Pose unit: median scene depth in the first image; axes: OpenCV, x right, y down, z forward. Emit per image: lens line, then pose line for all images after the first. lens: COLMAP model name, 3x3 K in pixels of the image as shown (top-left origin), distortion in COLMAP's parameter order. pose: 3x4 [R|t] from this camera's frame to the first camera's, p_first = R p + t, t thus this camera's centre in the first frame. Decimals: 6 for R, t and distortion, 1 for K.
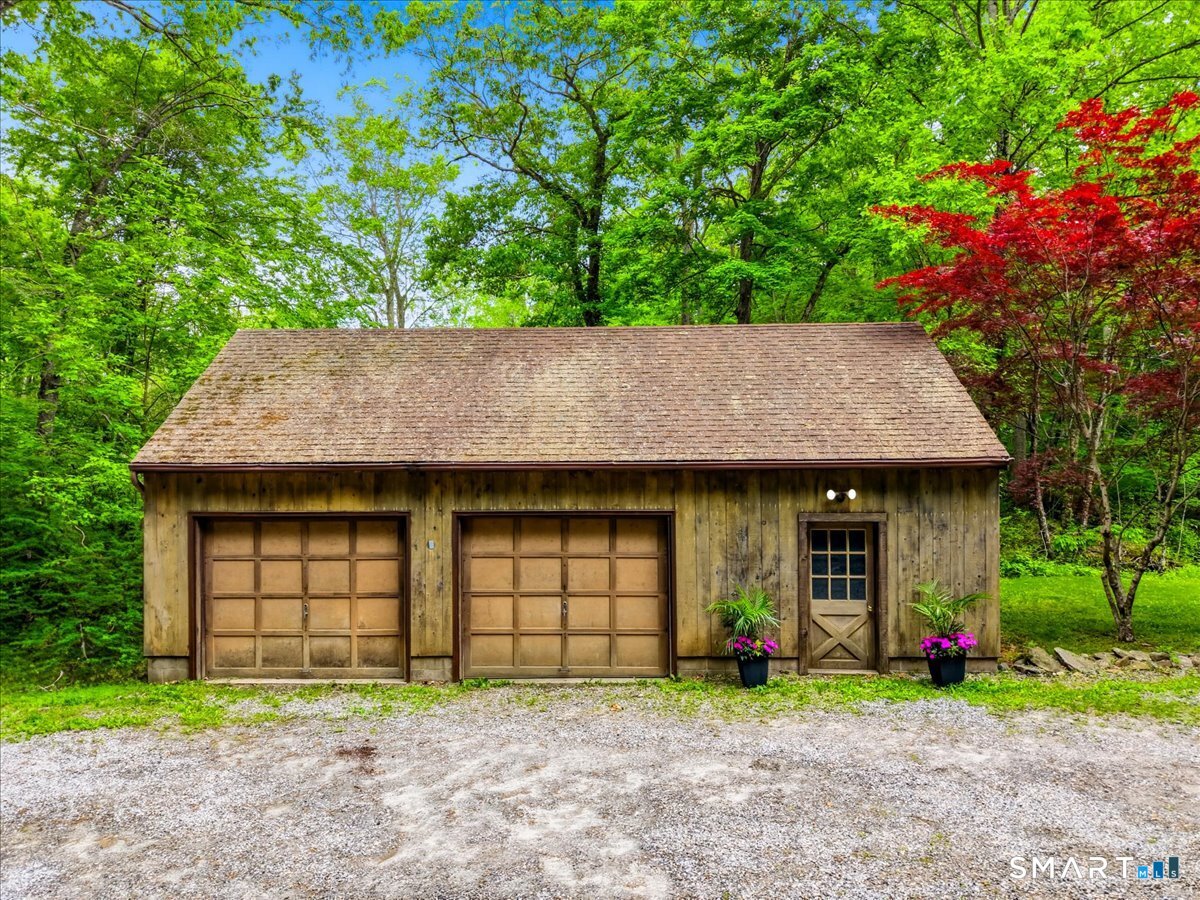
lens RADIAL K [[806.7, 0, 600.4], [0, 806.7, 448.0], [0, 0, 1]] dist [-0.000932, -0.005417]
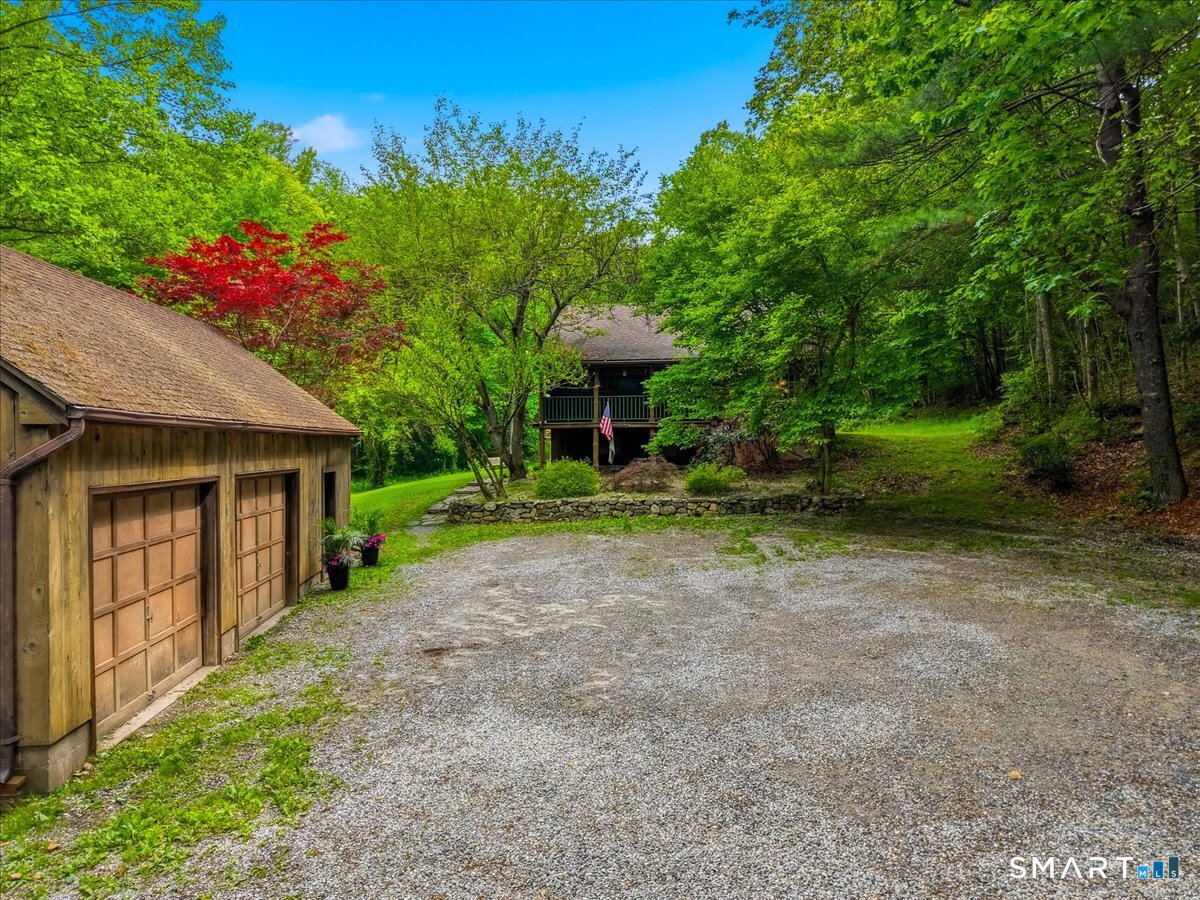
lens RADIAL K [[806.7, 0, 600.5], [0, 806.7, 451.6], [0, 0, 1]] dist [-0.000932, -0.005417]
pose [[-0.143837, 0.002742, 0.989598, -1.669391], [0.007422, 0.999971, -0.001692, 0.077189], [-0.989574, 0.007101, -0.143853, 0.983317]]
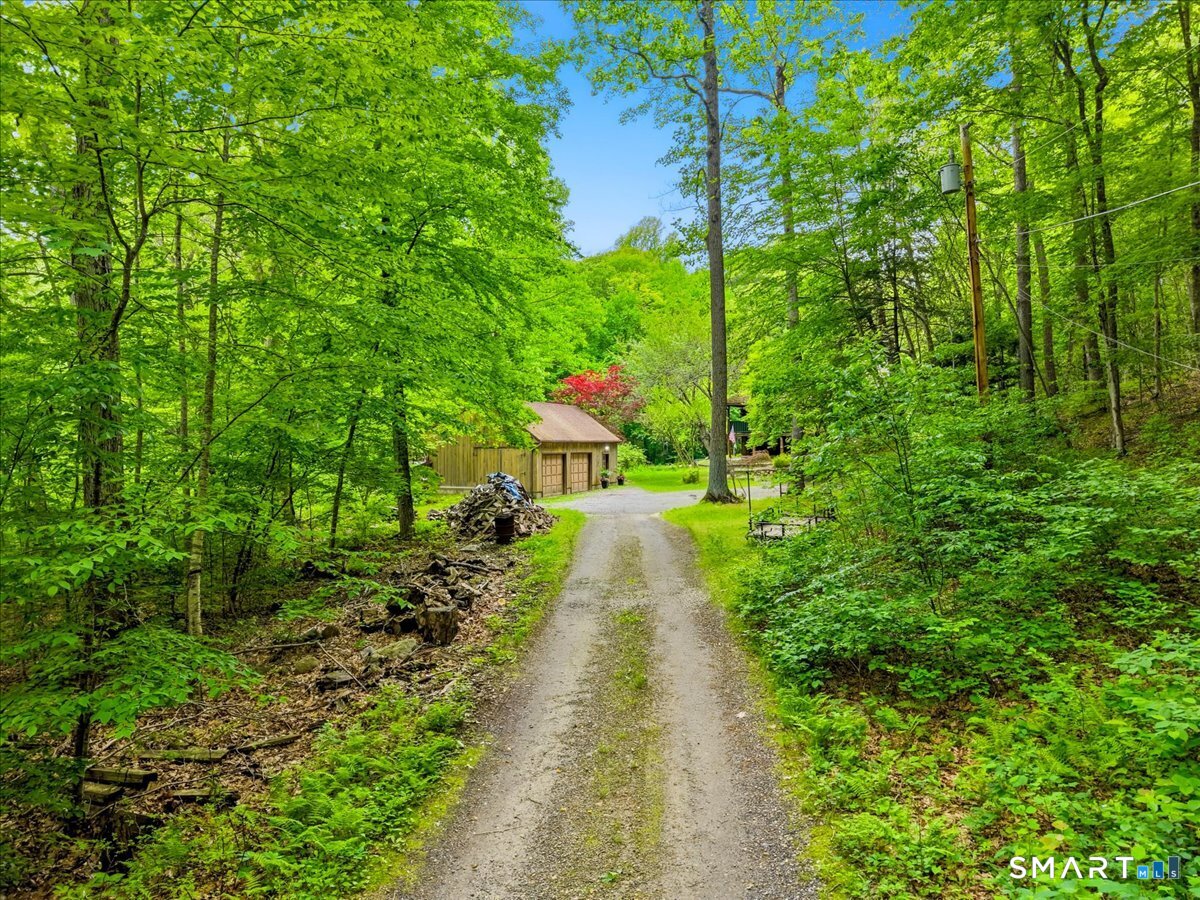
lens RADIAL K [[806.7, 0, 599.9], [0, 806.7, 449.1], [0, 0, 1]] dist [-0.000932, -0.005417]
pose [[0.344569, 0.001901, 0.938759, -5.662958], [0.000602, 0.999997, -0.002246, 0.096329], [-0.938761, 0.001338, 0.344567, -0.818179]]
